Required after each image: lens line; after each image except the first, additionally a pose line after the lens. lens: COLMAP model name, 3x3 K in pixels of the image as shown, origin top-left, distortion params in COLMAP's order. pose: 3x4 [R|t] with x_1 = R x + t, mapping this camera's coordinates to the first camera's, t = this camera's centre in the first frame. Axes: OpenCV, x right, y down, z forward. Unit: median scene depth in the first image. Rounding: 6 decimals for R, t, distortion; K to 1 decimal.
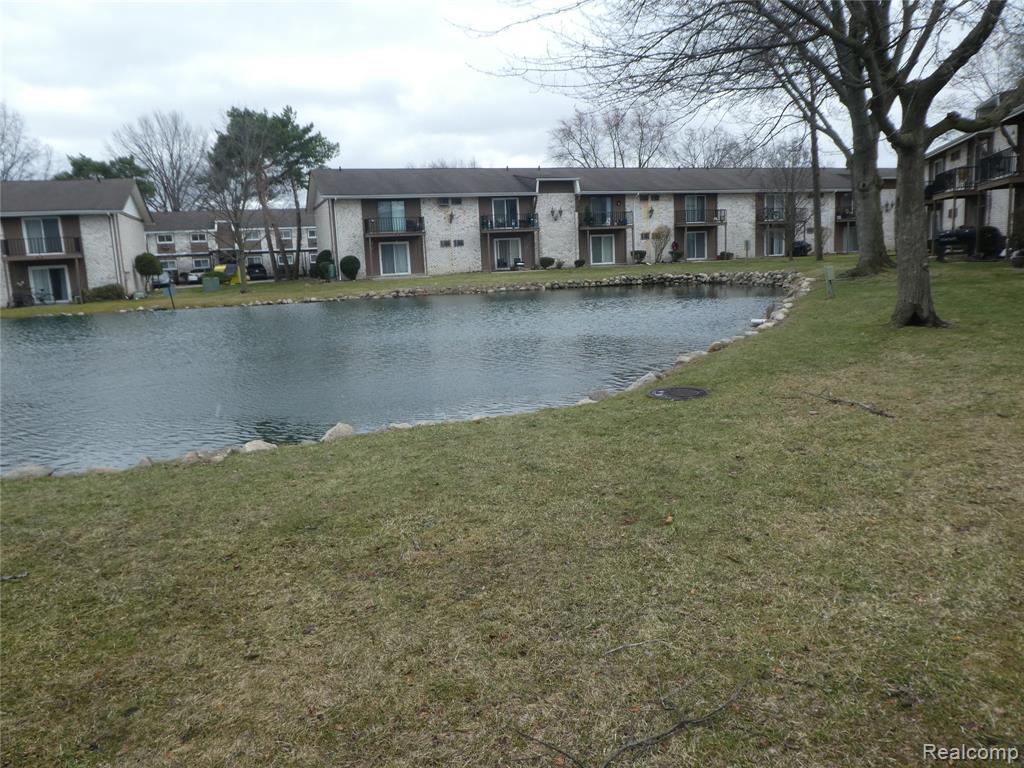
lens RADIAL K [[740.0, 0, 526.6], [0, 740.0, 365.4], [0, 0, 1]] dist [-0.033890, 0.016137]
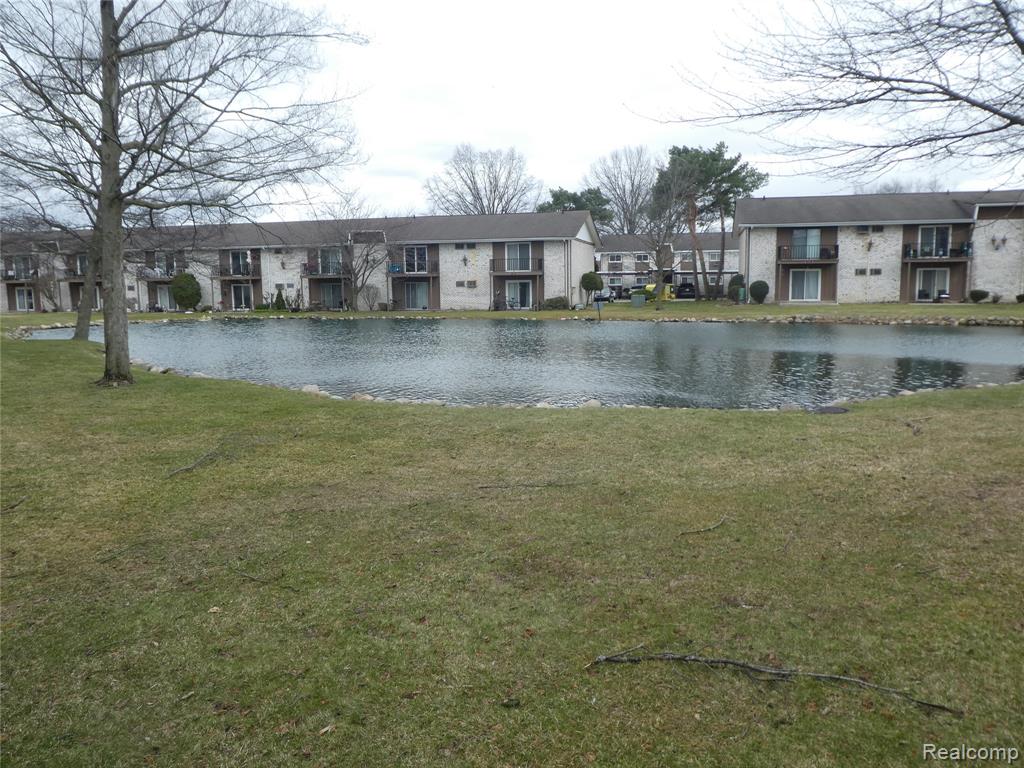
lens RADIAL K [[740.0, 0, 520.4], [0, 740.0, 383.3], [0, 0, 1]] dist [-0.033890, 0.016137]
pose [[0.824801, 0.110465, -0.554527, 0.076245], [-0.110909, 0.993286, 0.032903, 0.001353], [0.554439, 0.034364, 0.831515, -0.064758]]
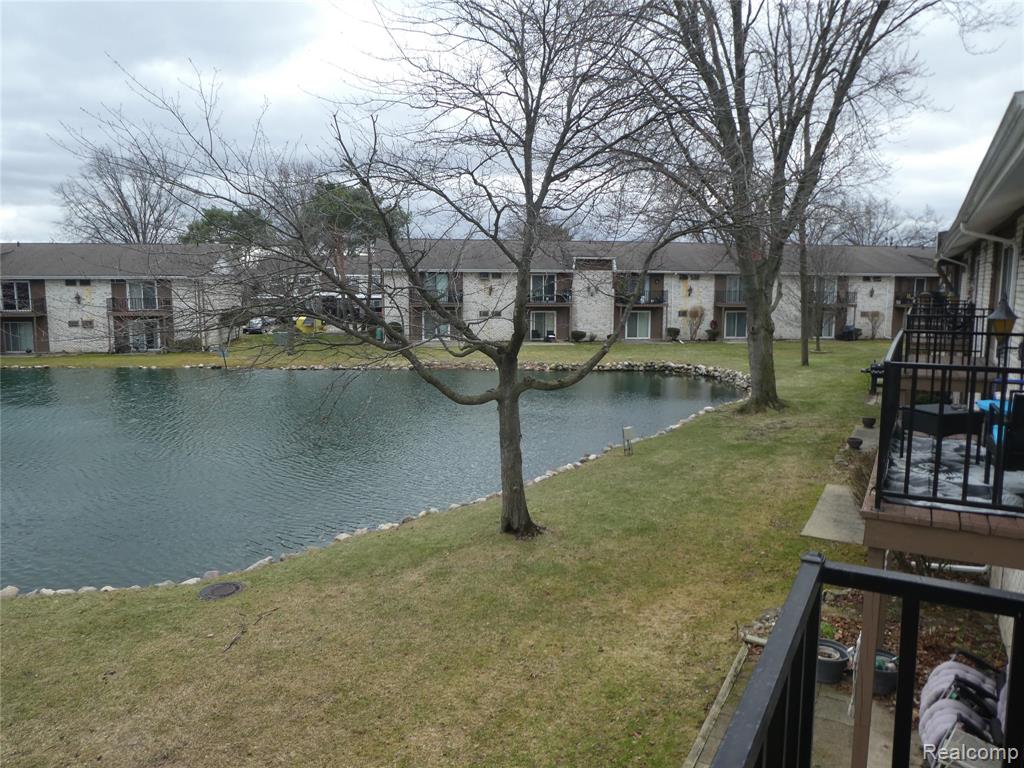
lens RADIAL K [[740.0, 0, 532.0], [0, 740.0, 370.5], [0, 0, 1]] dist [-0.033890, 0.016137]
pose [[0.979453, 0.073525, -0.187795, 0.170563], [-0.078172, 0.996787, -0.017452, -0.068423], [0.185908, 0.031773, 0.982053, -0.054503]]
